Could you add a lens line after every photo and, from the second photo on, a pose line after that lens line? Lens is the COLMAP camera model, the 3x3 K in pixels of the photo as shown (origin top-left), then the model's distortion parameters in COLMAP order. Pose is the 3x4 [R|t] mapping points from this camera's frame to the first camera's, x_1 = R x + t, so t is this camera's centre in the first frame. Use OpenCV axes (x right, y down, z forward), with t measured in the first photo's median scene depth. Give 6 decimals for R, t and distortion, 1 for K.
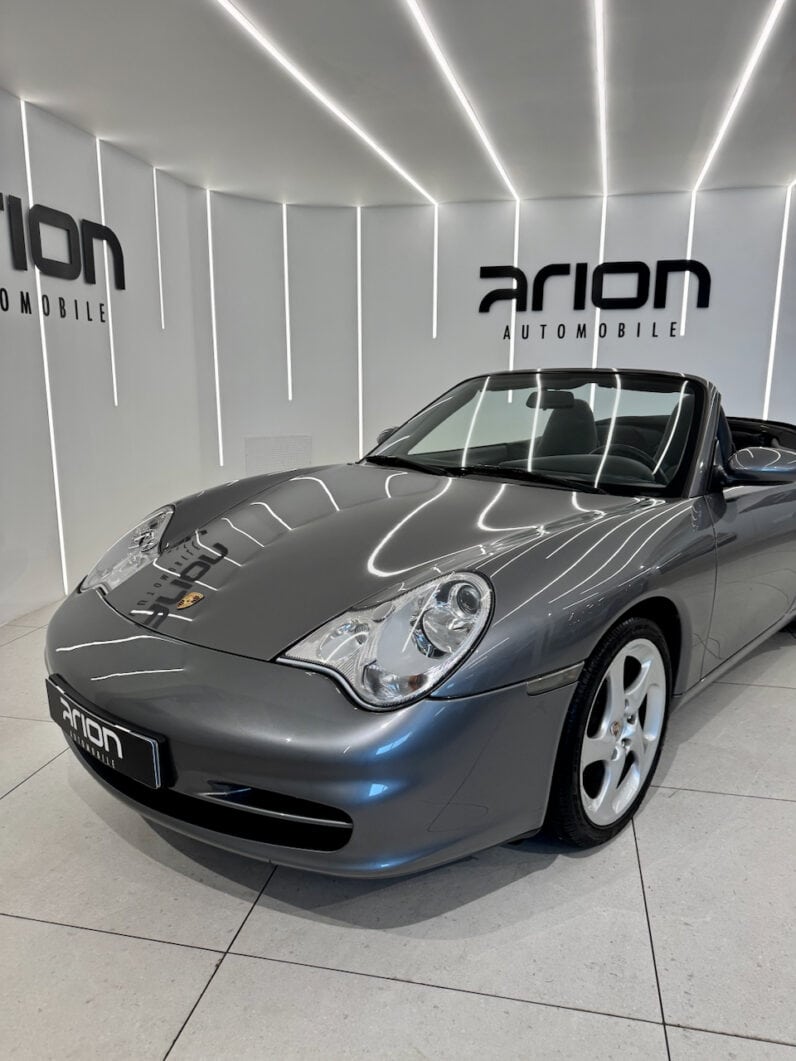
lens RADIAL K [[753.9, 0, 399.2], [0, 753.9, 536.7], [0, 0, 1]] dist [0.048925, -0.056862]
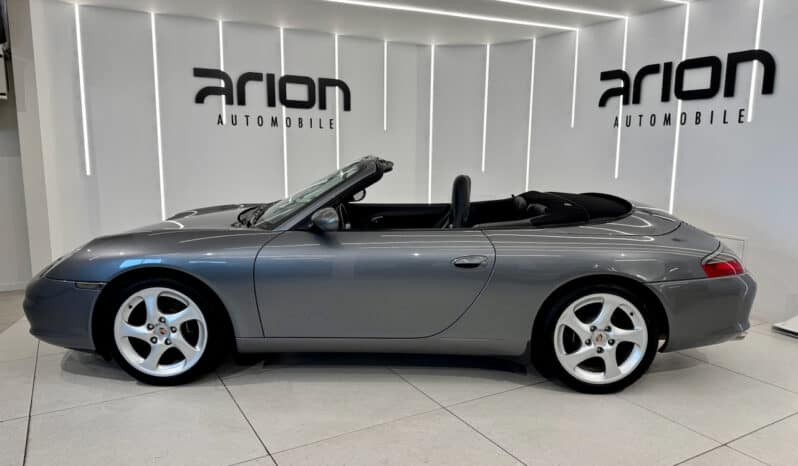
lens RADIAL K [[564.2, 0, 400.4], [0, 564.2, 237.4], [0, 0, 1]] dist [0.043595, -0.055033]
pose [[0.666826, 0.119578, -0.735557, 0.641810], [-0.158943, 0.987152, 0.016388, -0.045609], [0.728066, 0.105983, 0.677265, 0.142770]]
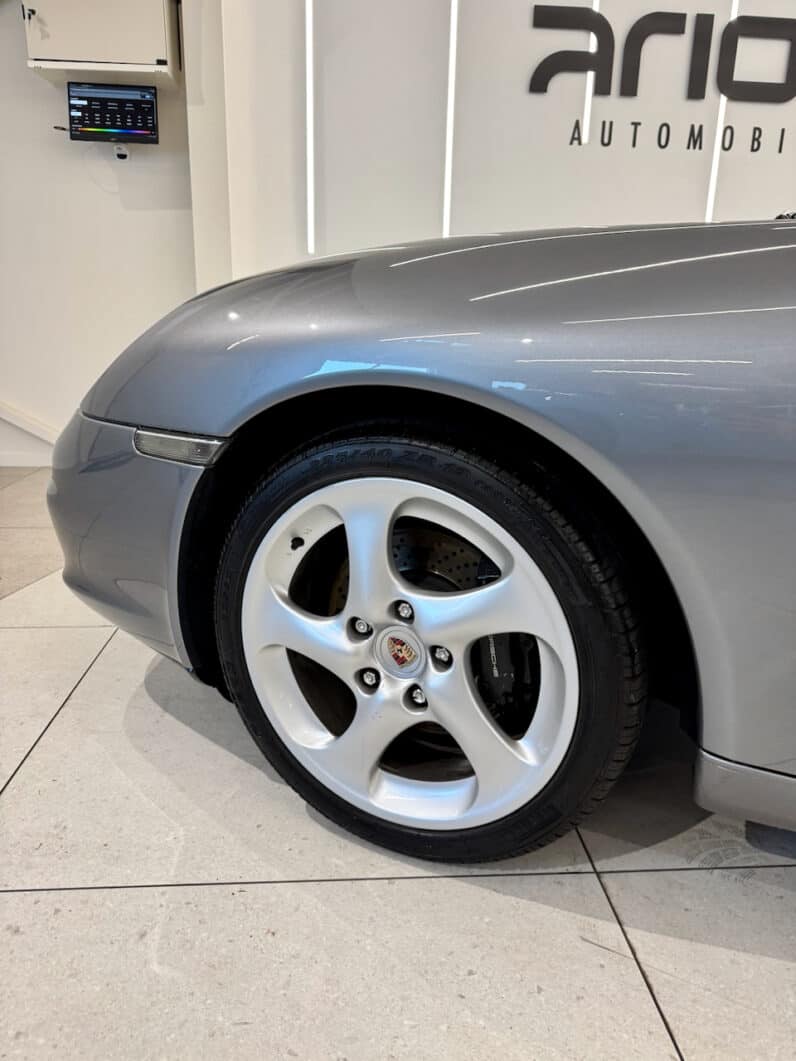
lens RADIAL K [[753.9, 0, 399.9], [0, 753.9, 528.6], [0, 0, 1]] dist [0.048925, -0.056862]
pose [[0.273336, 0.263435, -0.925143, 0.263405], [-0.214378, 0.954262, 0.208388, 0.021153], [0.937726, 0.141370, 0.317309, 0.291702]]
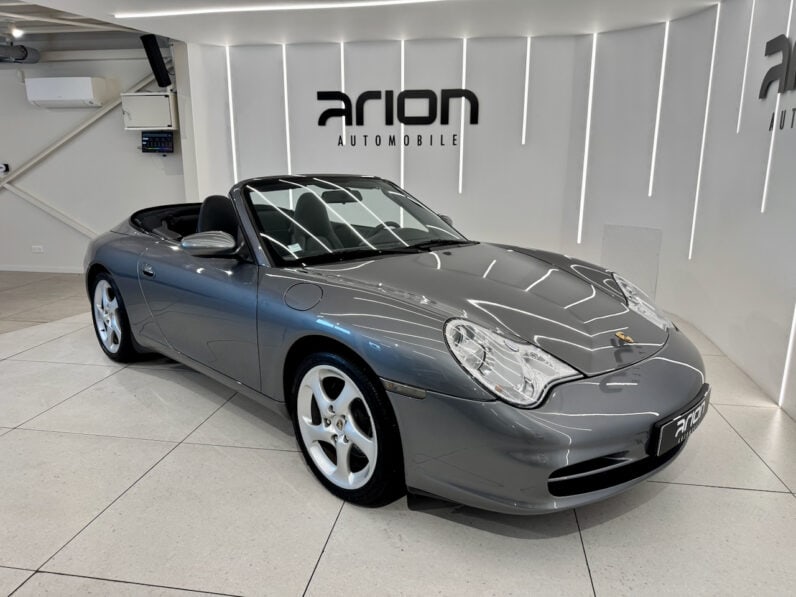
lens RADIAL K [[565.6, 0, 397.3], [0, 565.6, 305.1], [0, 0, 1]] dist [0.048925, -0.056862]
pose [[0.049517, 0.236164, -0.970451, 0.769457], [-0.206412, 0.953086, 0.221406, -0.149753], [0.977211, 0.189349, 0.095941, 0.635714]]
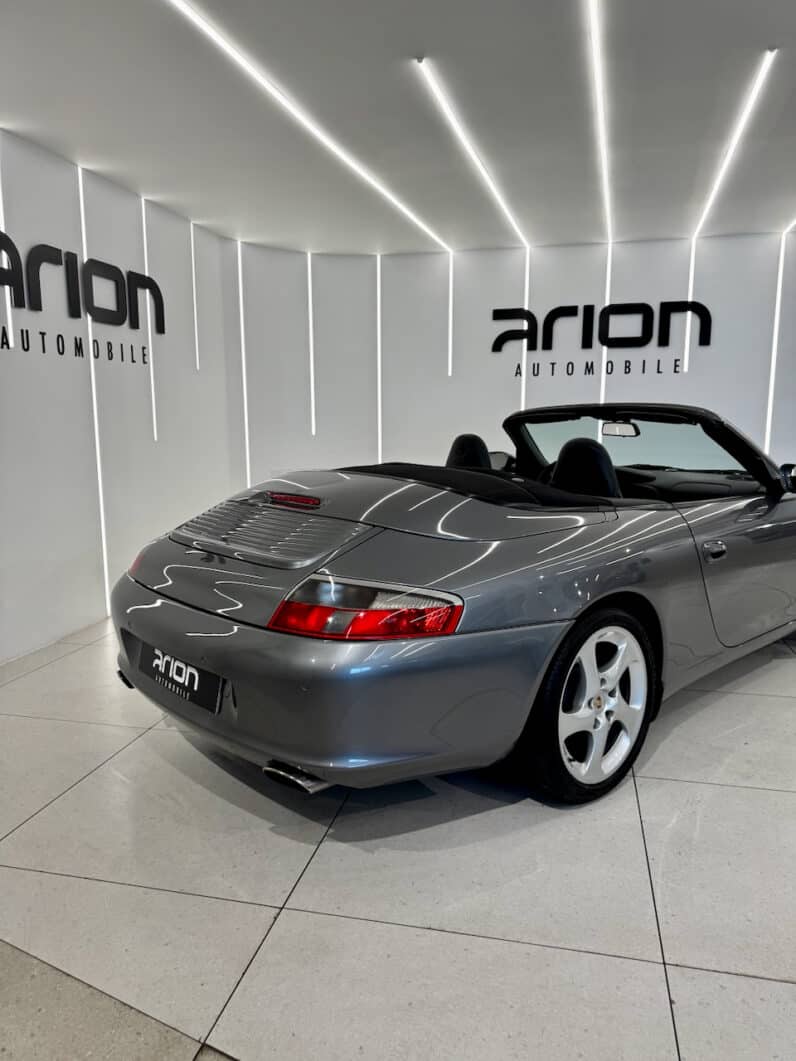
lens RADIAL K [[753.9, 0, 396.3], [0, 753.9, 534.2], [0, 0, 1]] dist [0.048925, -0.056862]
pose [[0.999808, -0.002591, -0.019438, -0.008567], [0.001634, 0.998794, -0.049065, 0.010865], [0.019542, 0.049024, 0.998606, -0.047890]]
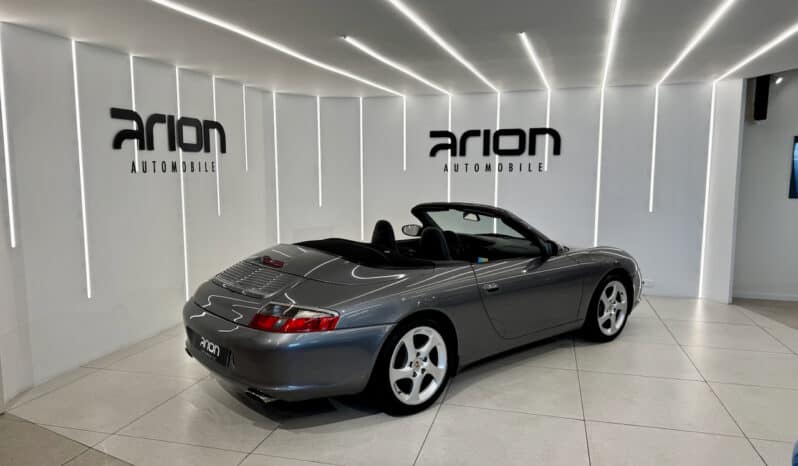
lens RADIAL K [[564.2, 0, 397.7], [0, 564.2, 231.9], [0, 0, 1]] dist [0.043595, -0.055033]
pose [[0.998611, 0.001972, -0.052656, 0.106501], [-0.007002, 0.995404, -0.095513, -0.004212], [0.052225, 0.095749, 0.994035, -0.268874]]
